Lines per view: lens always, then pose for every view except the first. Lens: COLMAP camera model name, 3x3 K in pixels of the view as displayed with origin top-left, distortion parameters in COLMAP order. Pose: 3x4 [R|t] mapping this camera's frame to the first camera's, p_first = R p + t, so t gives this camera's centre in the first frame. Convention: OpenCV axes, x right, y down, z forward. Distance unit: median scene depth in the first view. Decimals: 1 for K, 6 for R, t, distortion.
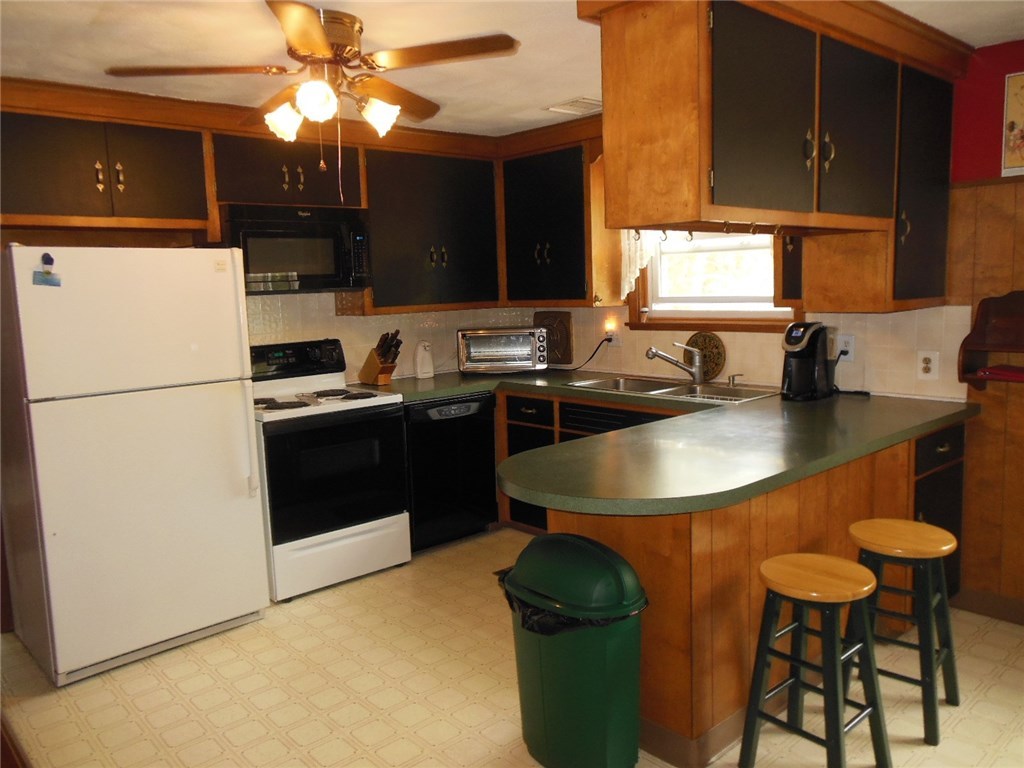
lens RADIAL K [[810.6, 0, 526.3], [0, 810.6, 385.3], [0, 0, 1]] dist [-0.106319, 0.171901]
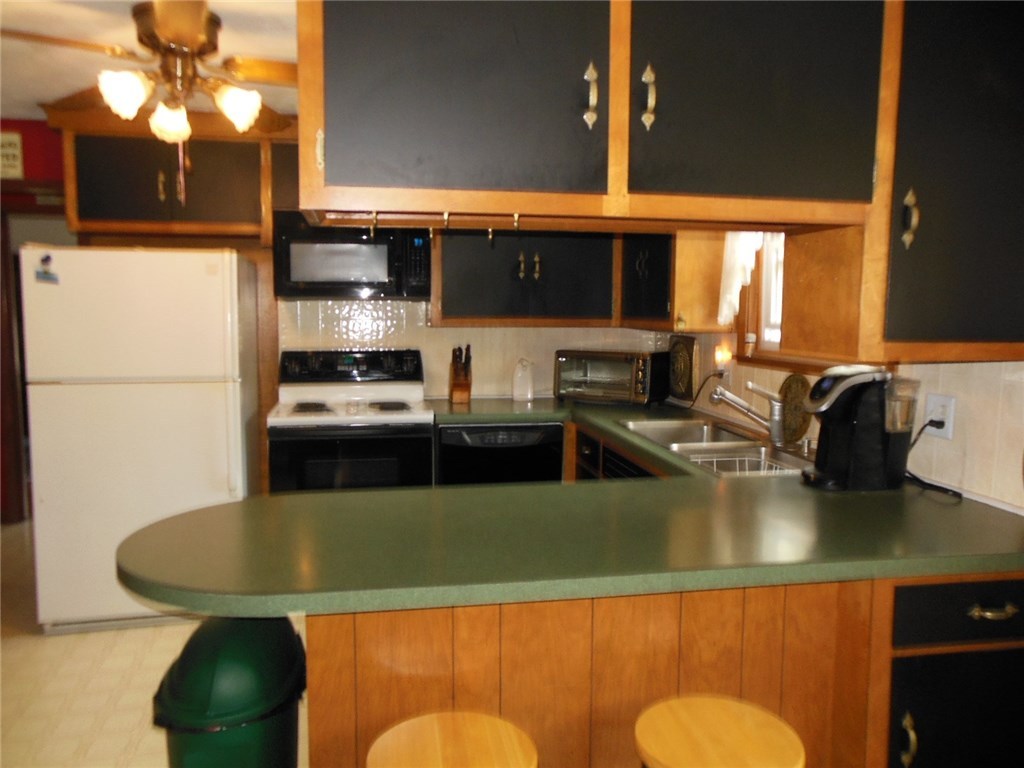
lens RADIAL K [[810.6, 0, 526.3], [0, 810.6, 385.3], [0, 0, 1]] dist [-0.106319, 0.171901]
pose [[0.850210, 0.090172, -0.518664, 0.407506], [-0.099711, 0.994971, 0.009531, -0.040685], [0.516915, 0.043614, 0.854925, 0.269729]]
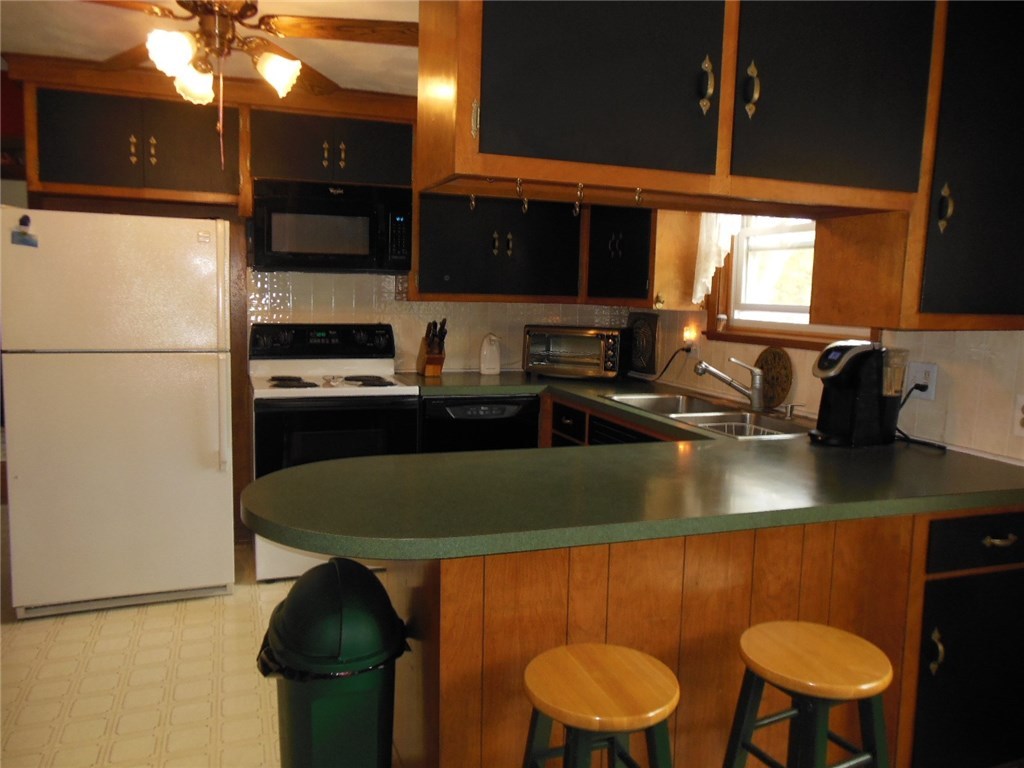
lens RADIAL K [[810.6, 0, 526.3], [0, 810.6, 385.3], [0, 0, 1]] dist [-0.106319, 0.171901]
pose [[0.924459, 0.098979, -0.368211, 0.303991], [-0.102288, 0.994699, 0.010574, -0.012848], [0.367305, 0.027889, 0.929682, 0.178100]]
